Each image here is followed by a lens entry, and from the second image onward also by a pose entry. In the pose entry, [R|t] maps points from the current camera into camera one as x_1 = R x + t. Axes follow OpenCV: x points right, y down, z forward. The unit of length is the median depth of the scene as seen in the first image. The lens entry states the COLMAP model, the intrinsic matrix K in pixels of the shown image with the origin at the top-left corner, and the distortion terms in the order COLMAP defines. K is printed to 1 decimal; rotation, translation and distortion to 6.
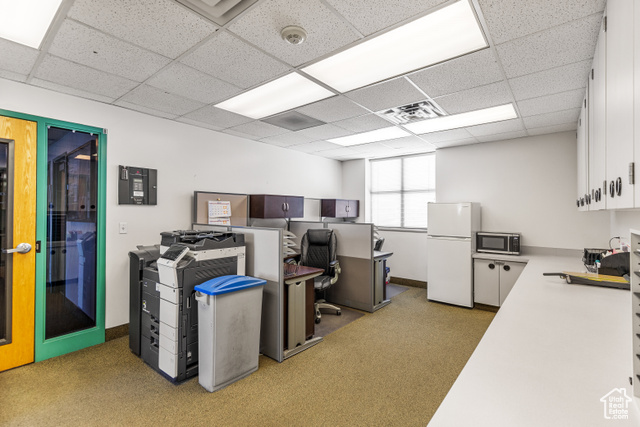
lens RADIAL K [[292.6, 0, 322.8], [0, 292.6, 213.7], [0, 0, 1]] dist [0.021699, -0.000095]
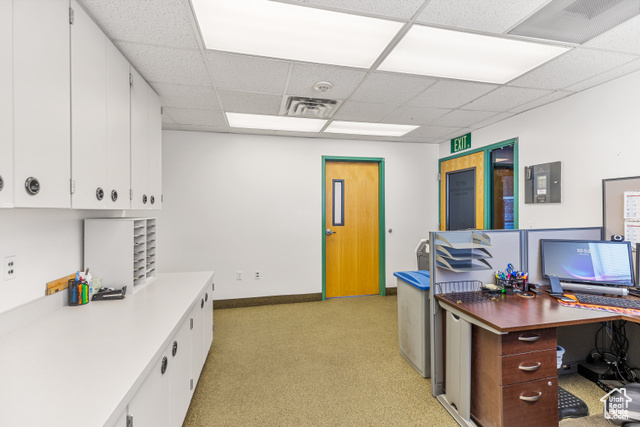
lens RADIAL K [[292.6, 0, 321.6], [0, 292.6, 209.6], [0, 0, 1]] dist [0.021699, -0.000095]
pose [[-0.623410, -0.007472, -0.781860, 0.569624], [-0.005025, 0.999972, -0.005550, -0.000840], [0.781879, 0.000469, -0.623430, 1.048168]]
